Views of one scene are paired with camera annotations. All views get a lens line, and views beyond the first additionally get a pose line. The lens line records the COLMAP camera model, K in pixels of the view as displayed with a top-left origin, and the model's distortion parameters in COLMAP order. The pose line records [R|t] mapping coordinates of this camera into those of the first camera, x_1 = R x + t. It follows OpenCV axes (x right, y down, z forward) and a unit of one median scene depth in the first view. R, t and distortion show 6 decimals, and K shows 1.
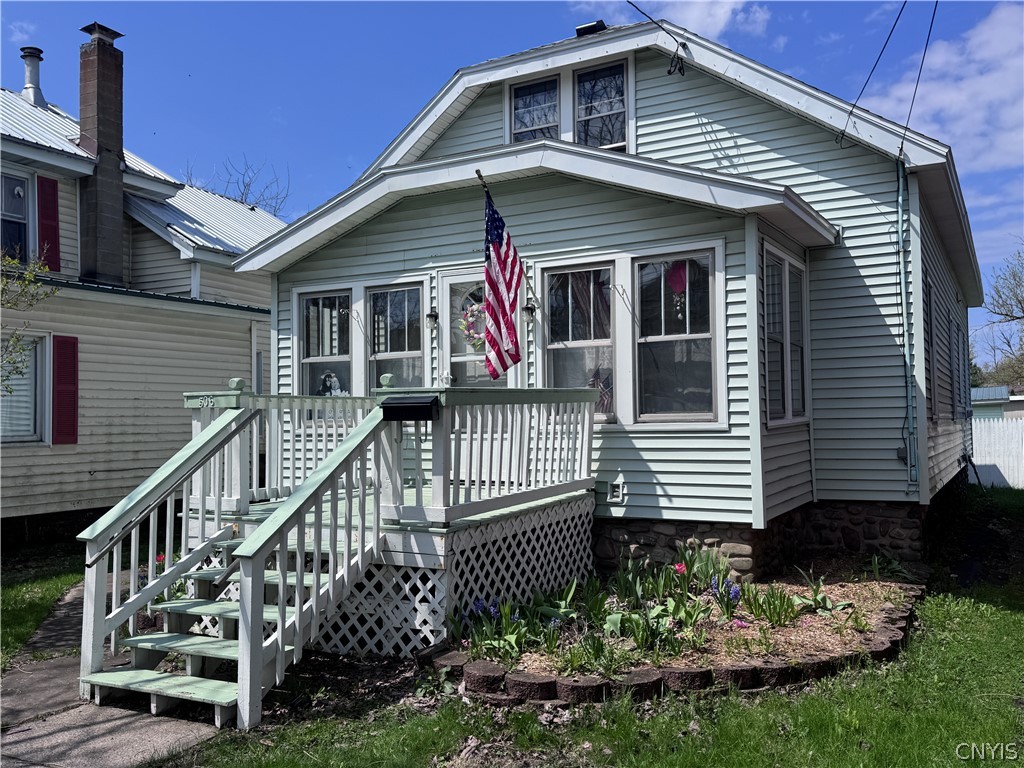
lens RADIAL K [[897.6, 0, 508.1], [0, 897.6, 390.5], [0, 0, 1]] dist [0.077830, -0.088509]
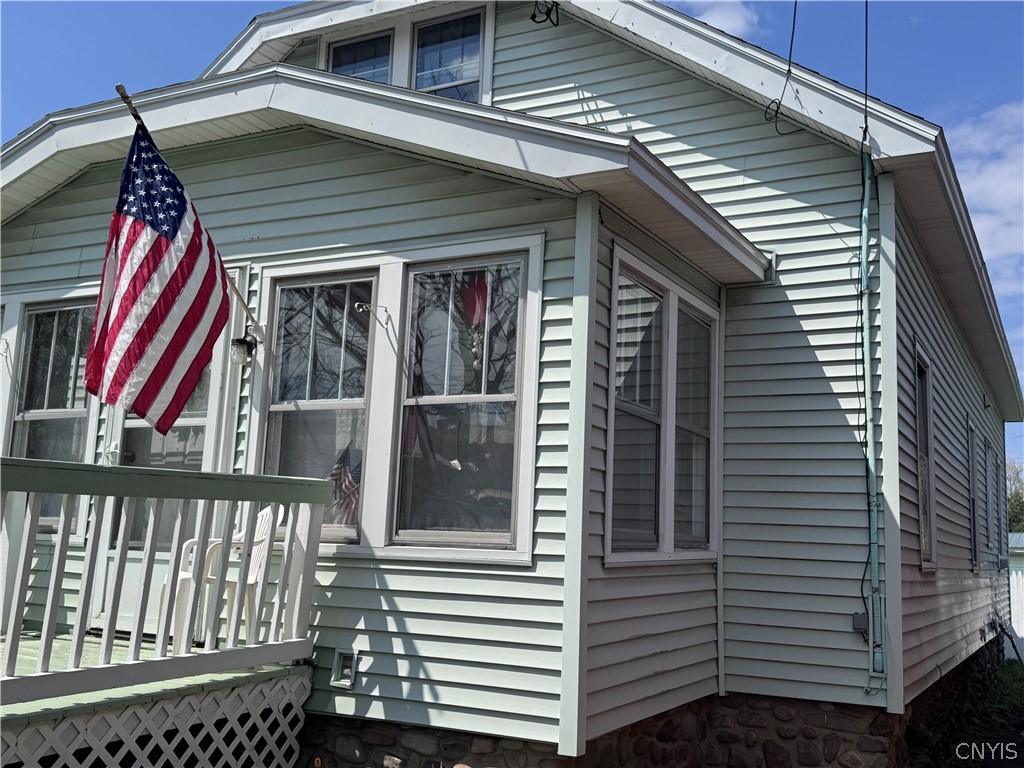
lens RADIAL K [[1034.9, 0, 509.0], [0, 1034.9, 390.3], [0, 0, 1]] dist [0.097610, 0.000000]
pose [[0.998226, 0.057635, 0.014964, 0.189206], [-0.055638, 0.992319, -0.110490, 0.006853], [-0.021217, 0.109461, 0.993765, 0.308172]]
